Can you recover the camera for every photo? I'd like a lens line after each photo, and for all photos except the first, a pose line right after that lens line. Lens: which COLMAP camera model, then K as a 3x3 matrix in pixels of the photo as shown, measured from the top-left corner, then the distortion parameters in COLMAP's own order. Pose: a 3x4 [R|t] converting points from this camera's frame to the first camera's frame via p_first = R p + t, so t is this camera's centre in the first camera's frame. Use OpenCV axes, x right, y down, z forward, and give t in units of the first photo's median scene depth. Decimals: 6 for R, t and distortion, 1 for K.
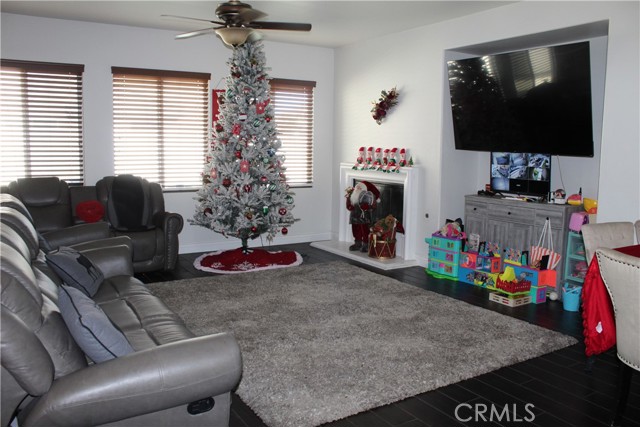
lens RADIAL K [[535.7, 0, 320.0], [0, 535.7, 213.5], [0, 0, 1]] dist [-0.132474, 0.108622]
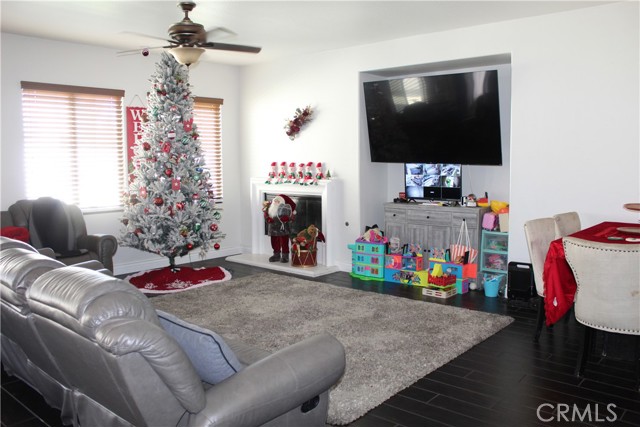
lens RADIAL K [[535.7, 0, 320.0], [0, 535.7, 213.5], [0, 0, 1]] dist [-0.132474, 0.108622]
pose [[0.954712, -0.049058, 0.293459, -0.178027], [0.056232, 0.998289, -0.016055, -0.002804], [-0.292169, 0.031830, 0.955837, -0.023975]]
